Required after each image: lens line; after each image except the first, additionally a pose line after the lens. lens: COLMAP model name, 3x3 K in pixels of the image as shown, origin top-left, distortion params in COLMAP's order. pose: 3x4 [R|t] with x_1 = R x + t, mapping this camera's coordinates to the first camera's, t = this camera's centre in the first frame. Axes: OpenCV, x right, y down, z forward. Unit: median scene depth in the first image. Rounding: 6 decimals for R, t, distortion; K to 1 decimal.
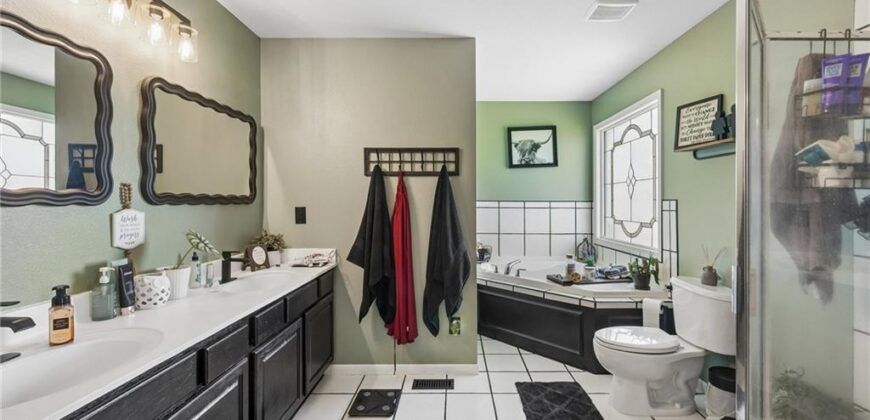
lens RADIAL K [[366.9, 0, 435.0], [0, 366.9, 210.0], [0, 0, 1]] dist [-0.000014, 0.000000]
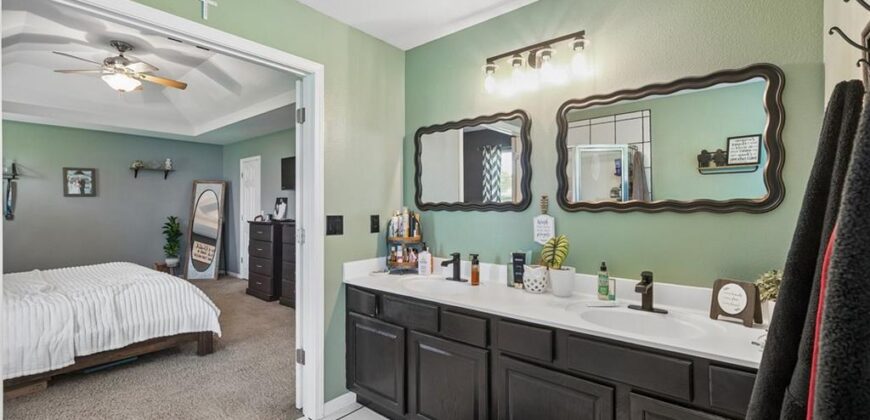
lens RADIAL K [[375.9, 0, 435.0], [0, 375.9, 210.0], [0, 0, 1]] dist [-0.001537, -0.000078]
pose [[-0.614521, 0.010796, -0.788826, 0.718769], [-0.011119, 0.999689, 0.022344, -0.070080], [0.788822, 0.022502, -0.614210, 2.339923]]
